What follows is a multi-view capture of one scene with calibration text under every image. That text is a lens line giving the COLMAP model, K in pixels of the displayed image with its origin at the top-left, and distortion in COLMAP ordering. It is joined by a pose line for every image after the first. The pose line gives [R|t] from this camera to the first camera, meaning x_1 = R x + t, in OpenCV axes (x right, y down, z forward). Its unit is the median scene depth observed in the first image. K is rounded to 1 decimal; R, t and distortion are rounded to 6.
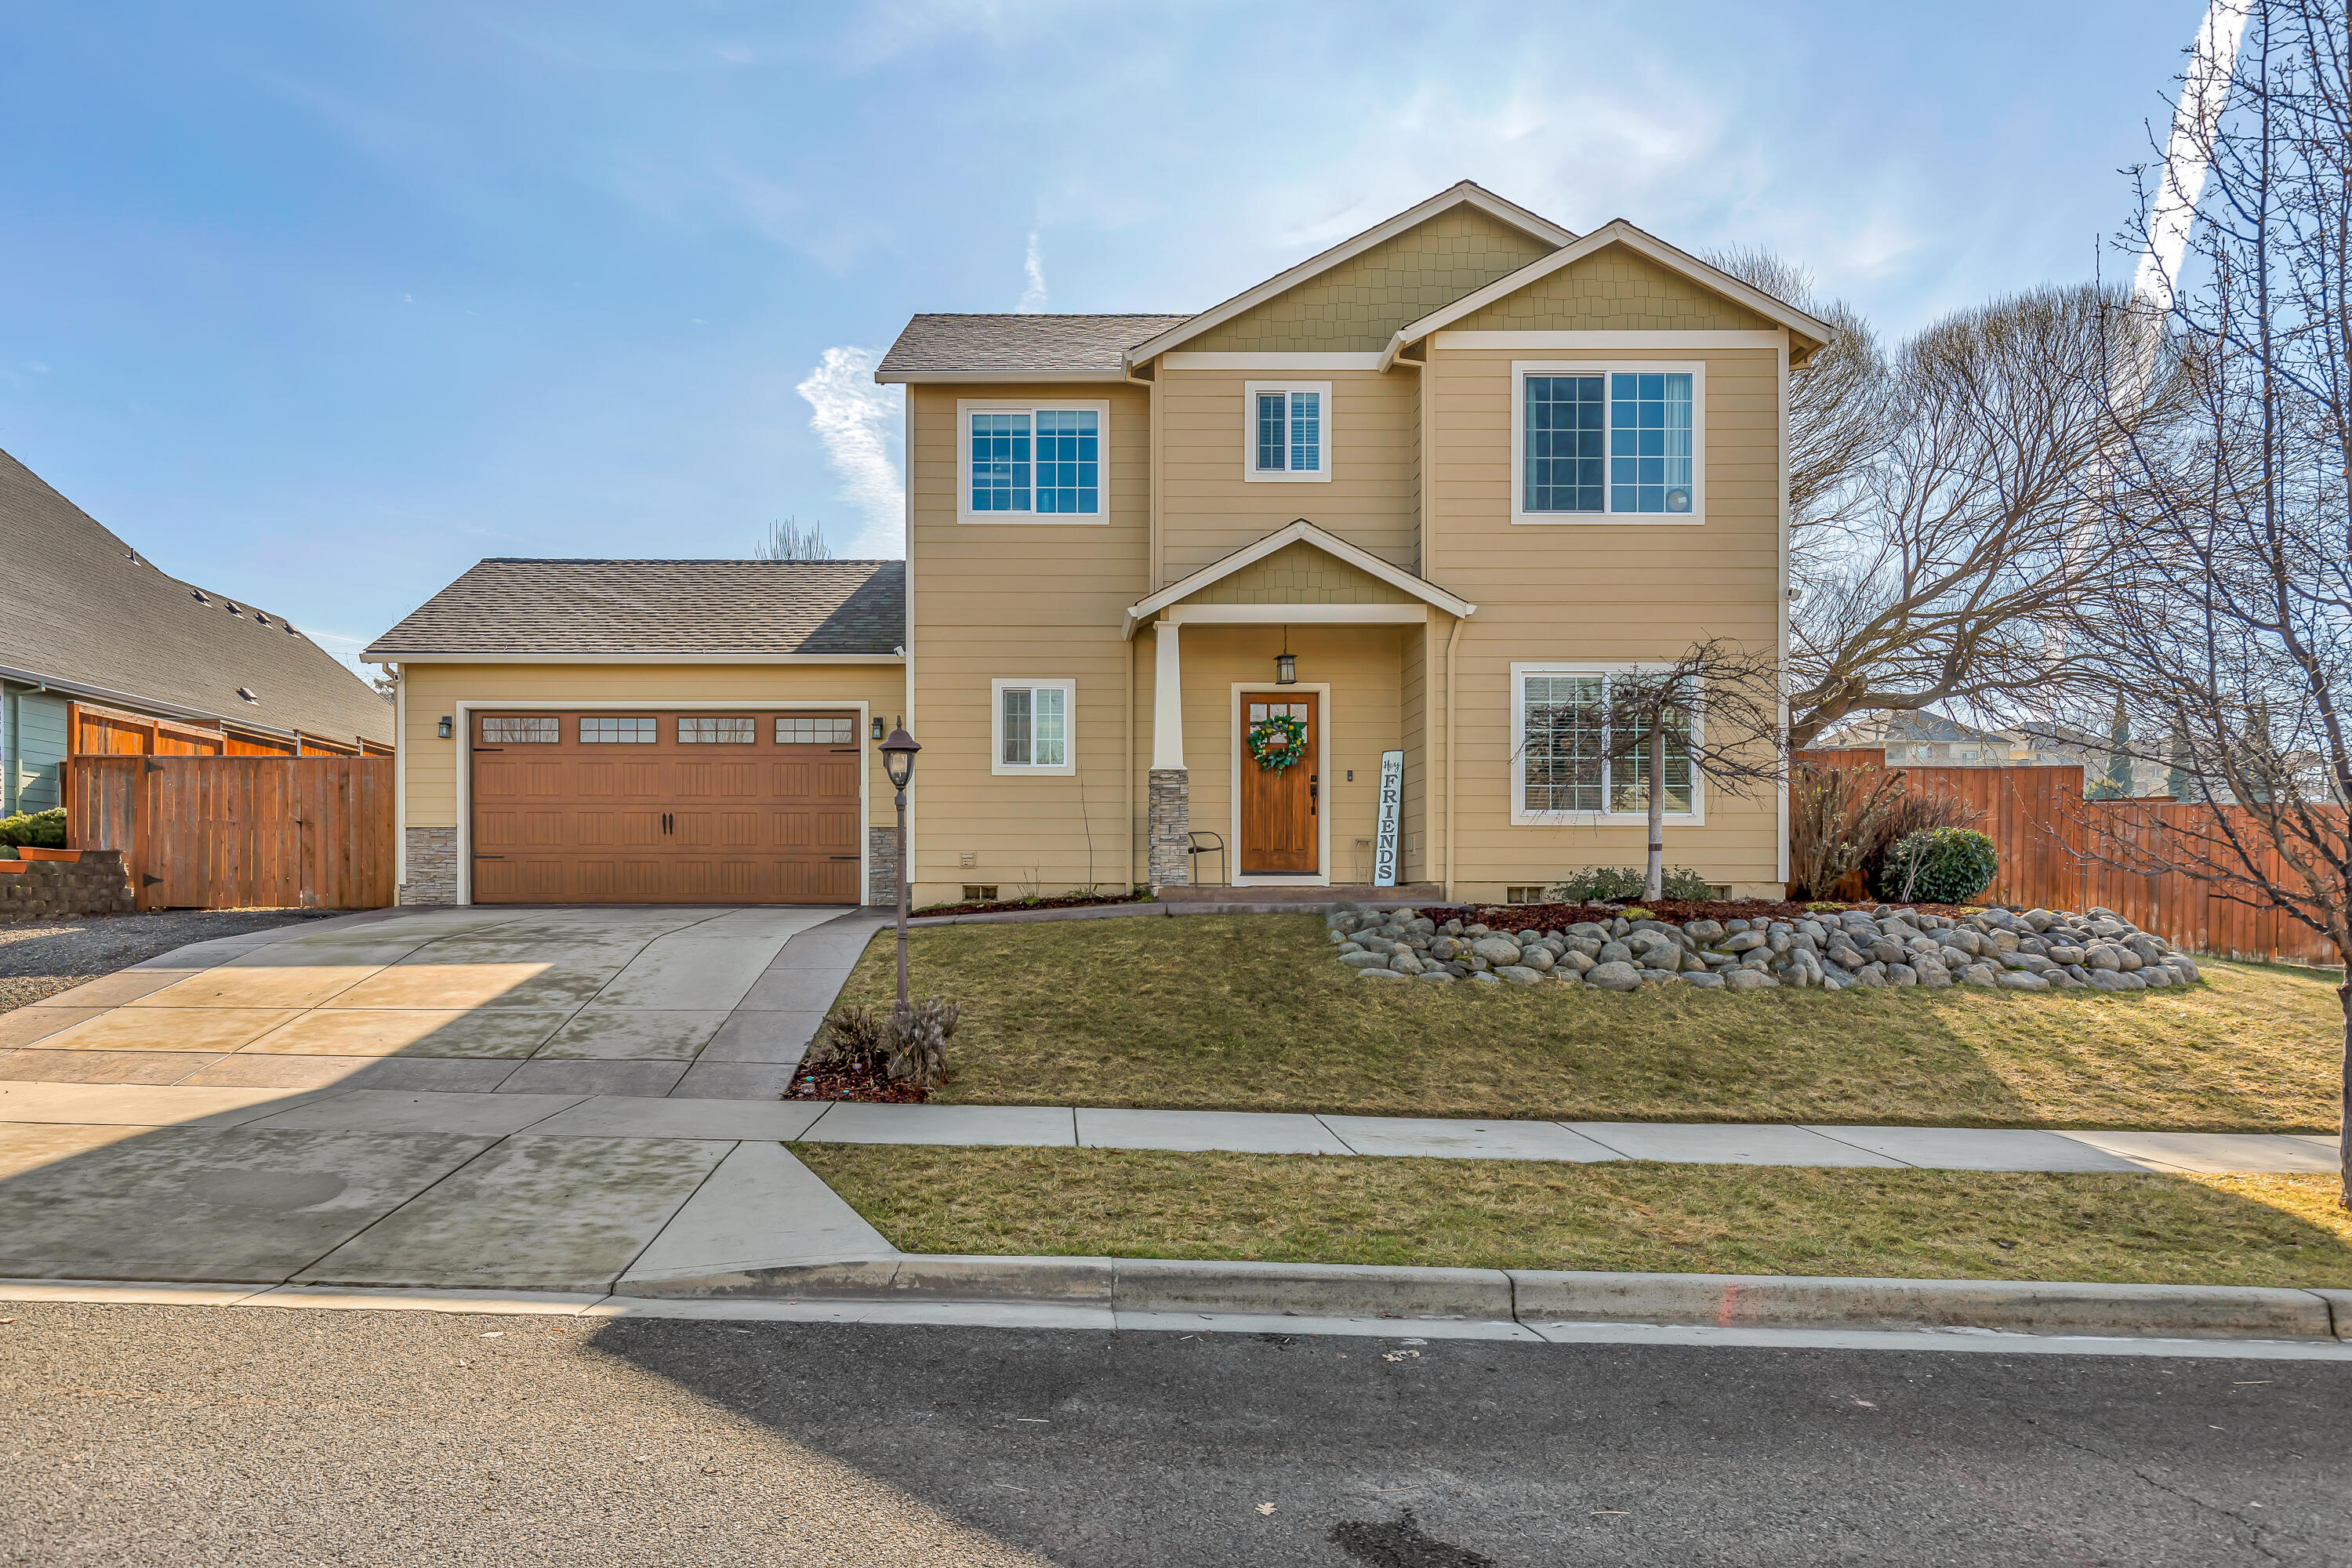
lens RADIAL K [[1559.5, 0, 1072.6], [0, 1559.5, 929.9], [0, 0, 1]] dist [0.001853, 0.000852]
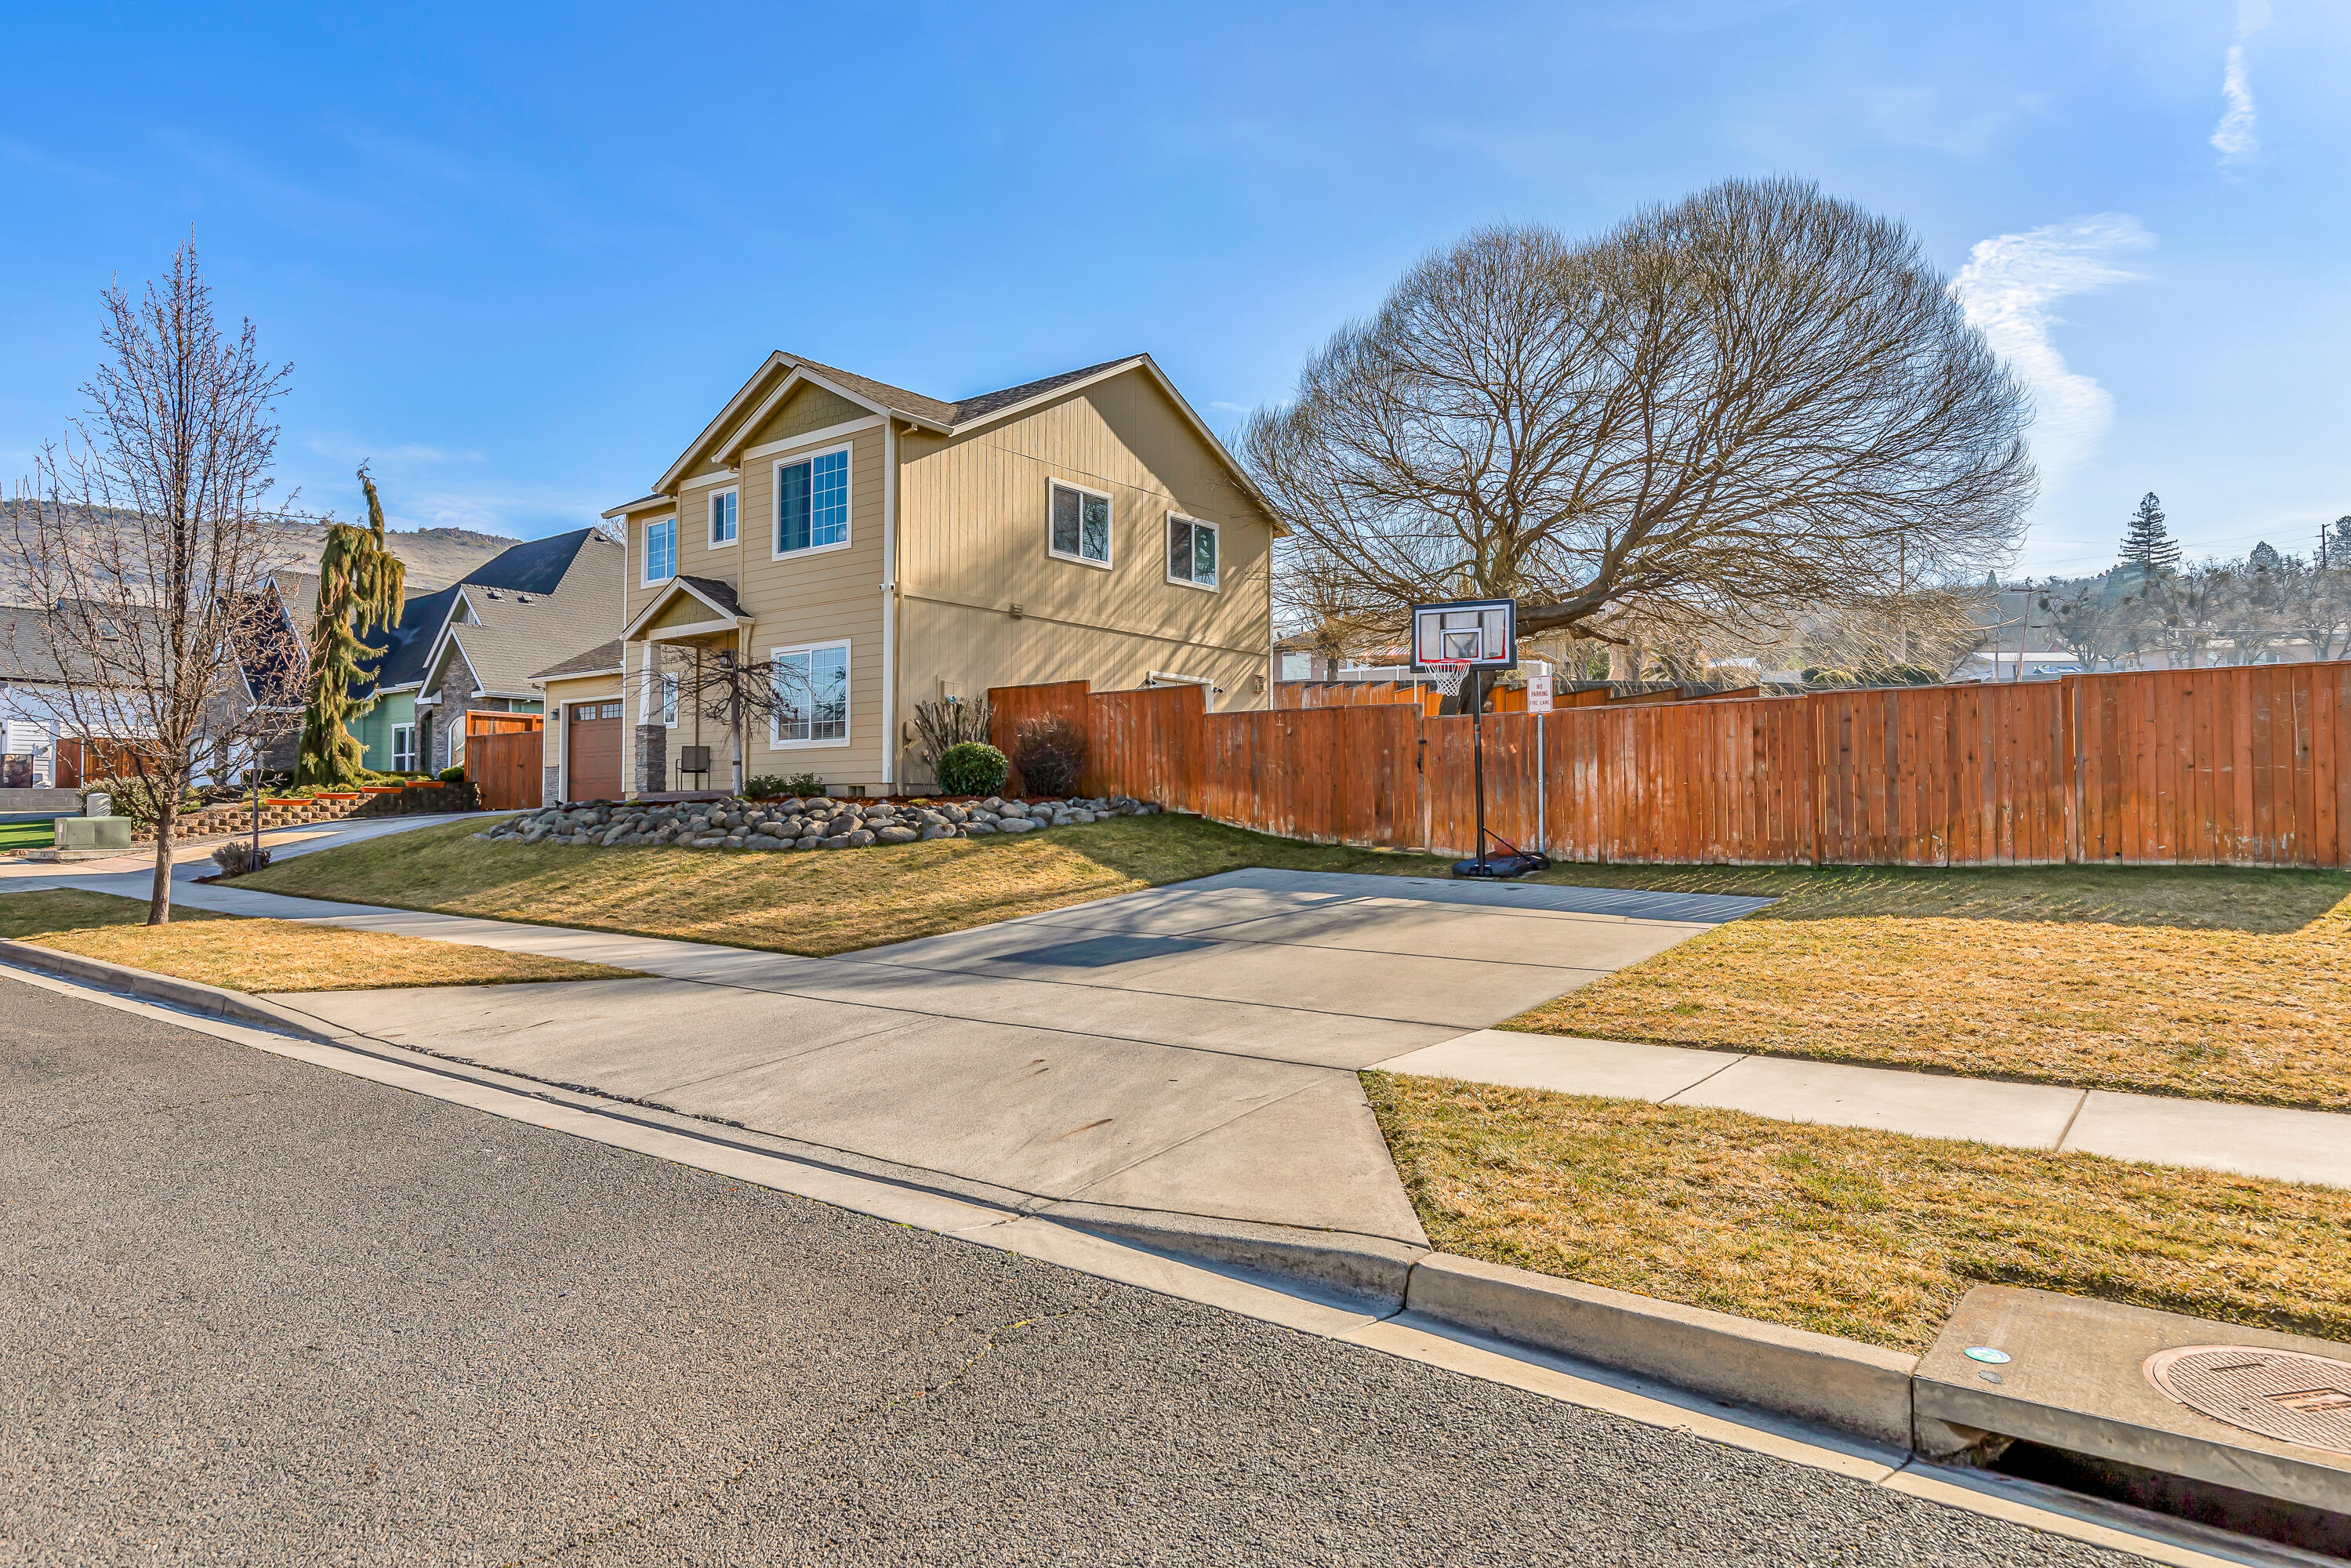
lens RADIAL K [[1376.8, 0, 1175.5], [0, 1376.8, 784.0], [0, 0, 1]] dist [-0.001585, -0.000535]
pose [[0.800656, -0.017776, -0.598861, 1.343664], [-0.005192, 0.999316, -0.036604, 0.014968], [0.599102, 0.032416, 0.800016, 0.119588]]
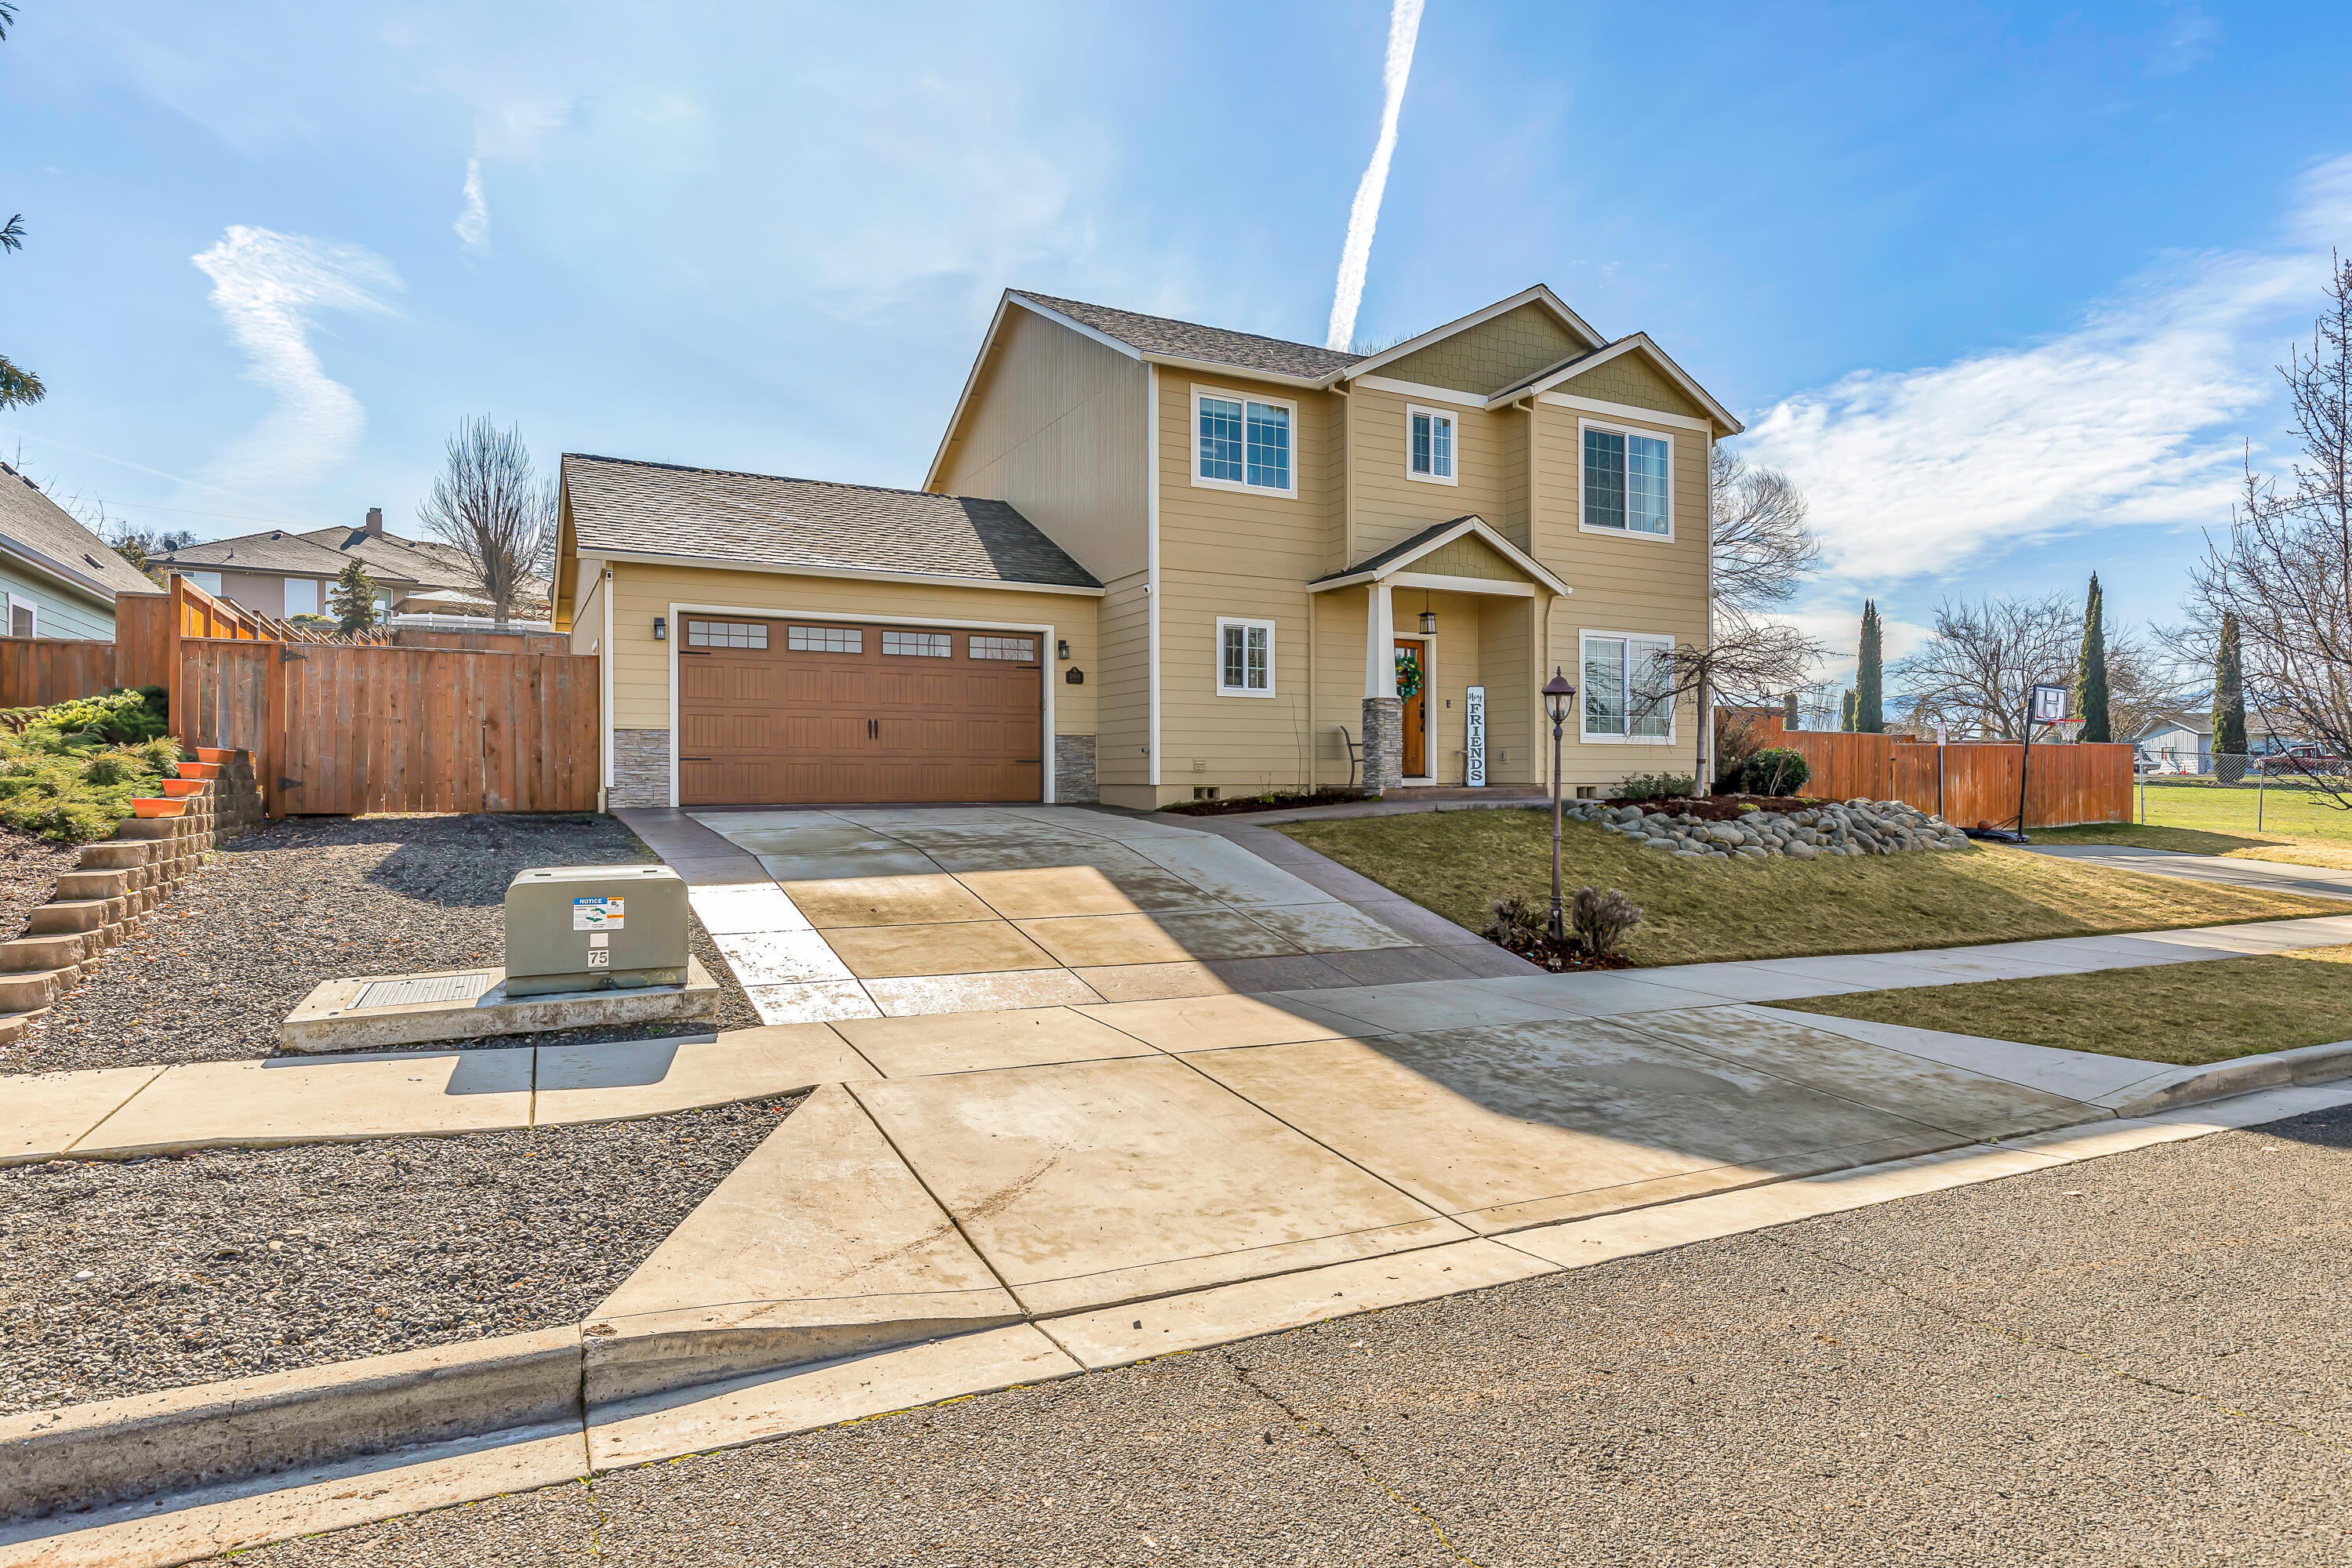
lens RADIAL K [[1271.0, 0, 1176.0], [0, 1271.0, 784.0], [0, 0, 1]] dist [-0.000274, 0.000320]
pose [[0.881251, -0.004466, 0.472627, -0.547629], [0.011673, 0.999856, -0.012318, -0.018904], [-0.472504, 0.016372, 0.881177, 0.146133]]
